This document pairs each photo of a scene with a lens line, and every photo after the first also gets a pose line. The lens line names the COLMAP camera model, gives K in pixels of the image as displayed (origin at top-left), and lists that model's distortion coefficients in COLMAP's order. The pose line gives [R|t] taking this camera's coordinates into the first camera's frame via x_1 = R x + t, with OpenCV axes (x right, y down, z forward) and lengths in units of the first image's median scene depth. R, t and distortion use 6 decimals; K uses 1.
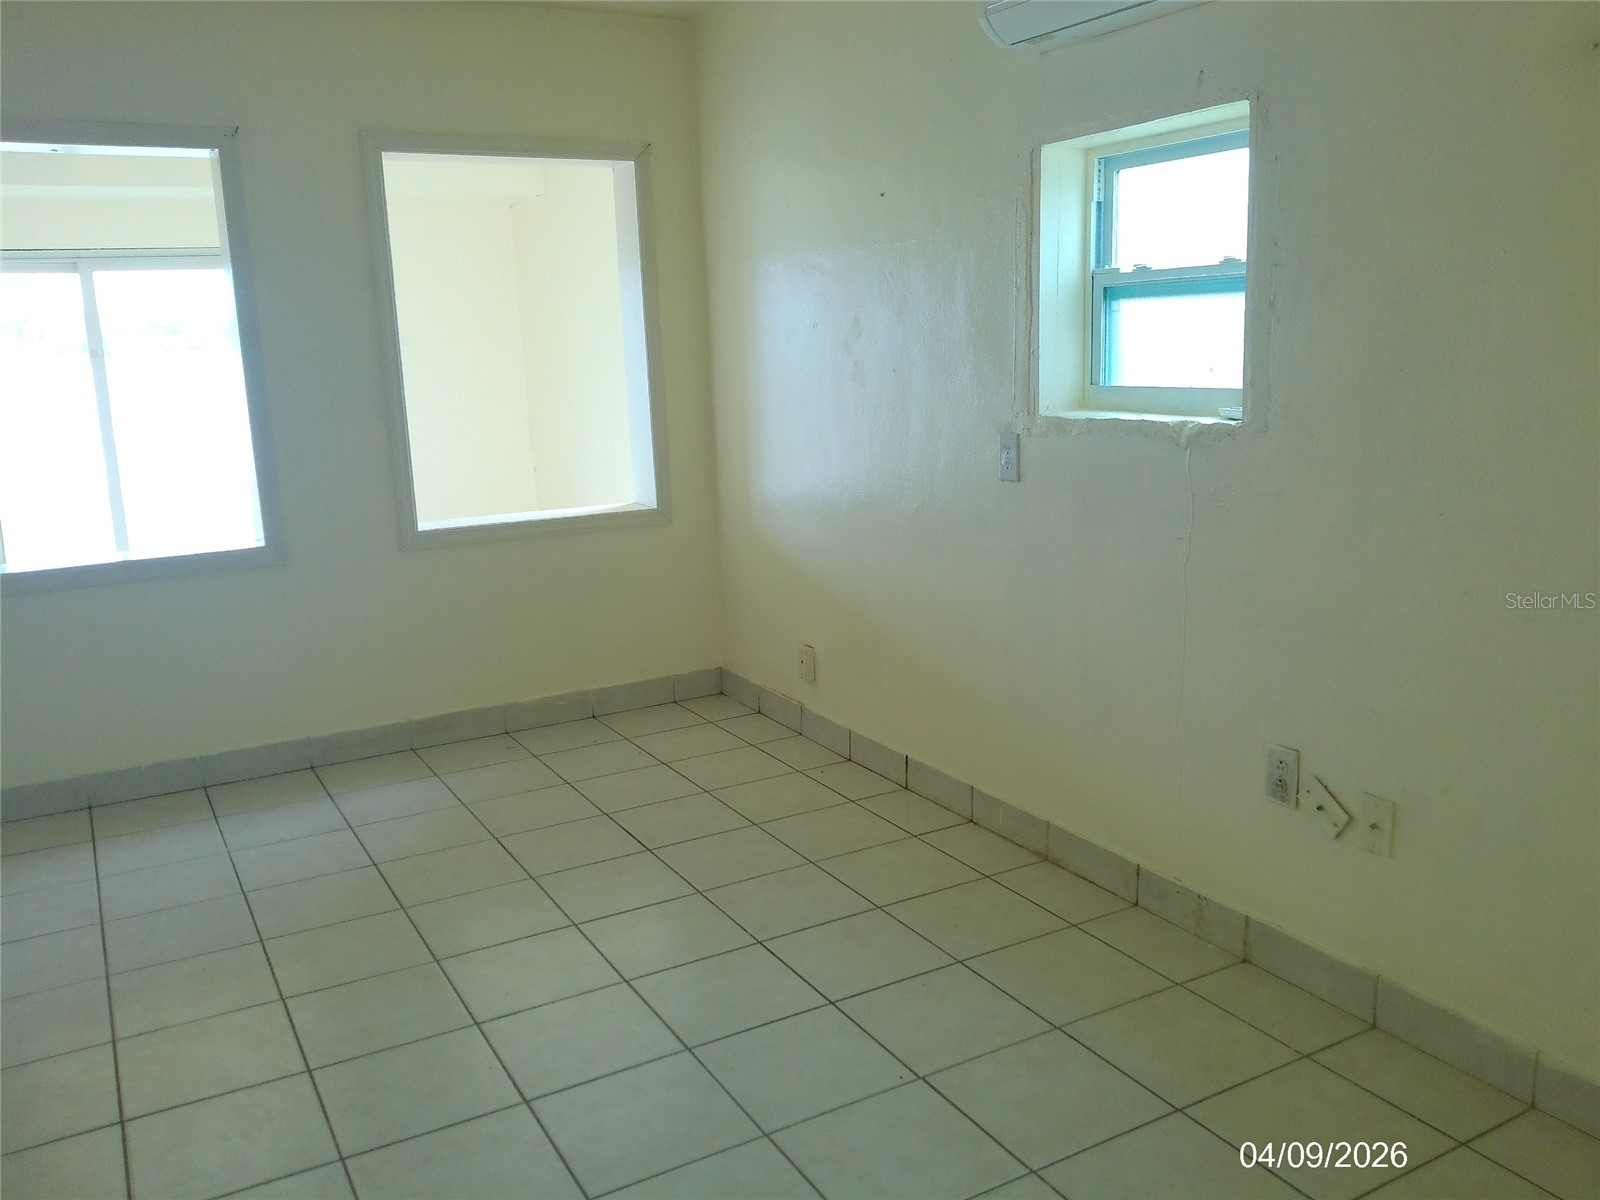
lens RADIAL K [[1331.0, 0, 802.3], [0, 1331.0, 569.3], [0, 0, 1]] dist [0.147324, -0.221904]
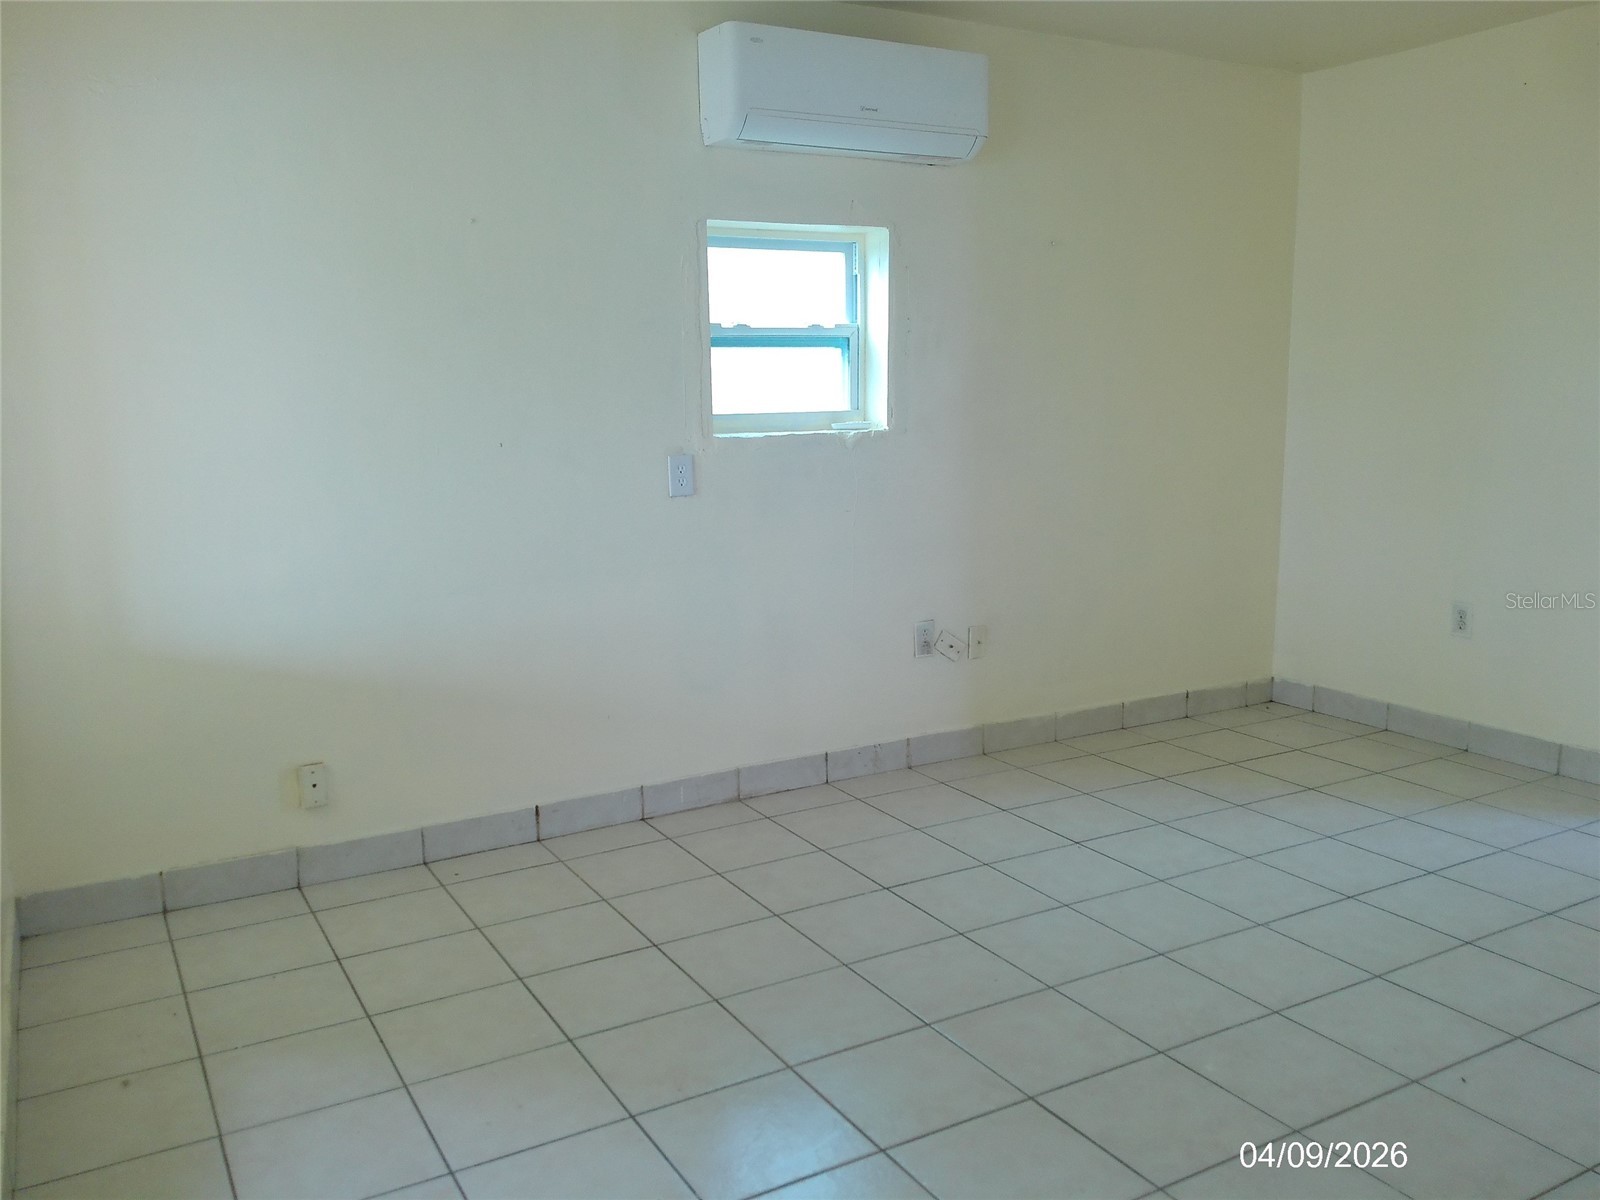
lens RADIAL K [[1331.0, 0, 802.3], [0, 1331.0, 569.3], [0, 0, 1]] dist [0.147324, -0.221904]
pose [[-0.015438, -0.105500, 0.994299, -1.117659], [0.192796, 0.975443, 0.106493, -0.118556], [-0.981117, 0.193341, 0.005281, 0.999984]]
